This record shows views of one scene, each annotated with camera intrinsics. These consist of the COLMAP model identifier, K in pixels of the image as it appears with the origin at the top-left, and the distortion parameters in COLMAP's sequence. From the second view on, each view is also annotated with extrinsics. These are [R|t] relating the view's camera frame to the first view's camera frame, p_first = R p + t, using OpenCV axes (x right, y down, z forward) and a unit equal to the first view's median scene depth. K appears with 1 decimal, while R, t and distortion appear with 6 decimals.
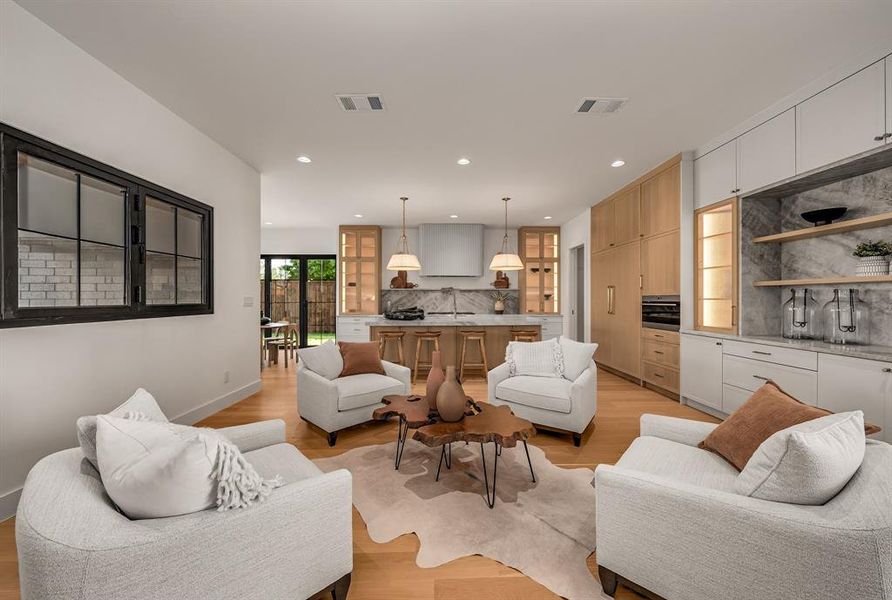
lens RADIAL K [[329.1, 0, 451.7], [0, 329.1, 297.8], [0, 0, 1]] dist [-0.001033, -0.000021]
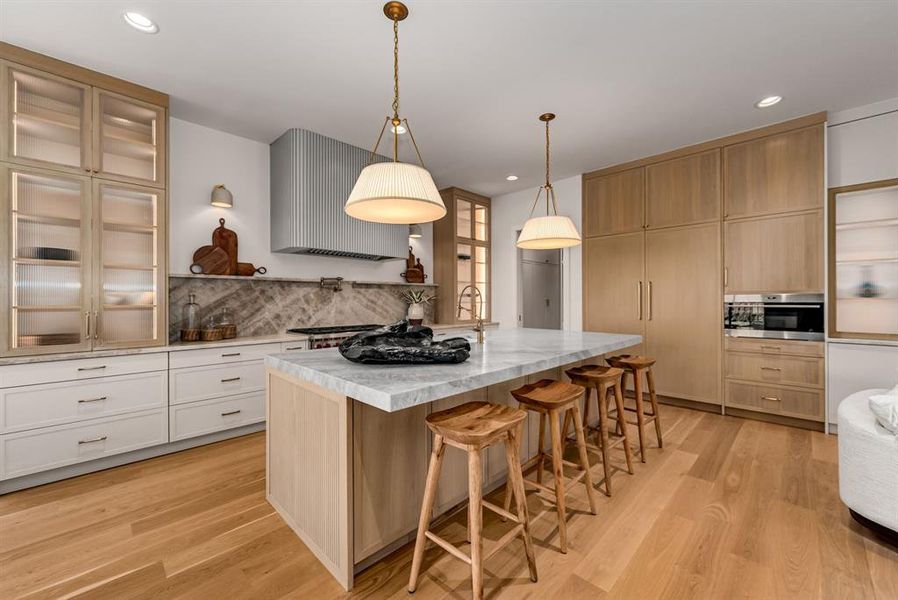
lens RADIAL K [[356.7, 0, 445.8], [0, 356.7, 298.9], [0, 0, 1]] dist [-0.001789, 0.000247]
pose [[0.725487, 0.002803, 0.688230, -0.271978], [0.000382, 0.999990, -0.004475, 0.003922], [-0.688236, 0.003510, 0.725478, 0.513458]]
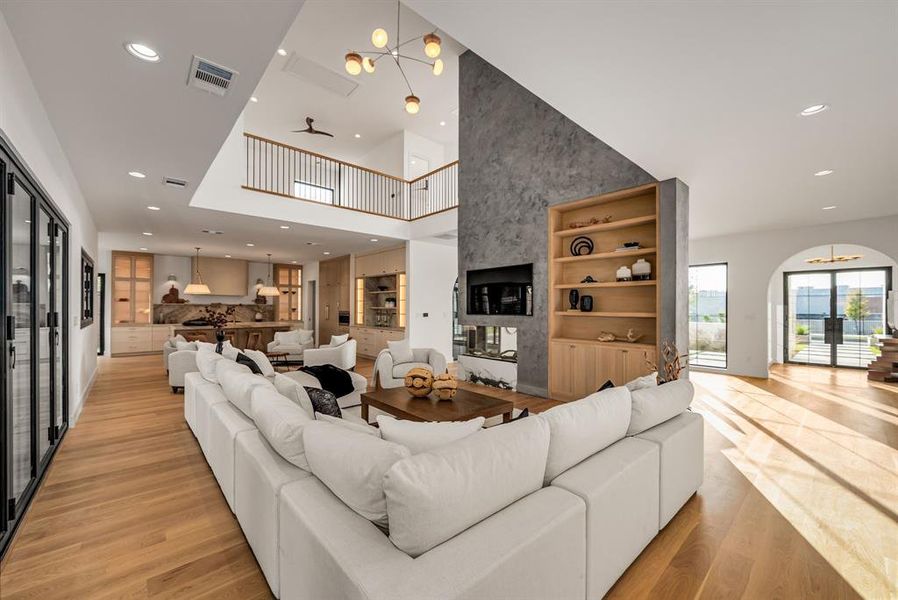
lens RADIAL K [[356.7, 0, 448.7], [0, 356.7, 305.3], [0, 0, 1]] dist [-0.001789, 0.000247]
pose [[0.770338, 0.006942, 0.637598, -0.221469], [-0.006483, 0.999974, -0.003054, -0.024477], [-0.637603, -0.001782, 0.770363, -0.770965]]
